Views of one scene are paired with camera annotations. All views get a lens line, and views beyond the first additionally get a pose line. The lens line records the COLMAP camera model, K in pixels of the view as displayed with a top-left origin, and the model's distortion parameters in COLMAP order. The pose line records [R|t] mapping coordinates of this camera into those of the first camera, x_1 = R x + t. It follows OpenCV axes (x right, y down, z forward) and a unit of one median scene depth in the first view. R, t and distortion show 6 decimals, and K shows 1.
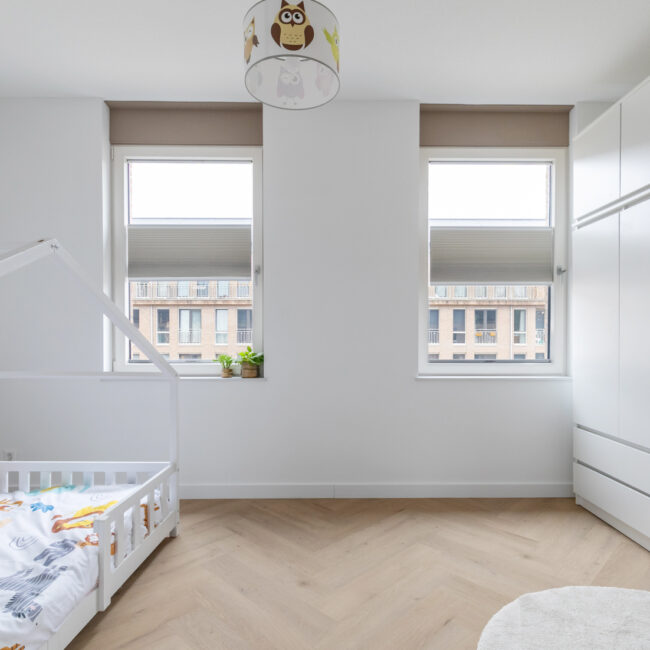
lens RADIAL K [[438.9, 0, 335.5], [0, 438.9, 335.2], [0, 0, 1]] dist [0.007235, -0.002387]
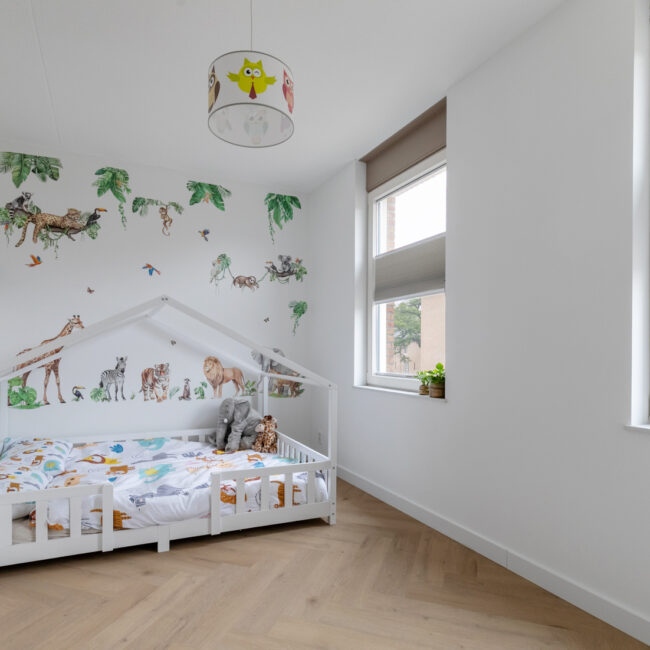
lens RADIAL K [[449.2, 0, 325.4], [0, 449.2, 342.6], [0, 0, 1]] dist [0.007906, -0.000020]
pose [[0.440817, -0.005830, -0.897578, 0.586044], [-0.013247, 0.999828, -0.013000, -0.003749], [0.897499, 0.017621, 0.440664, 0.389255]]
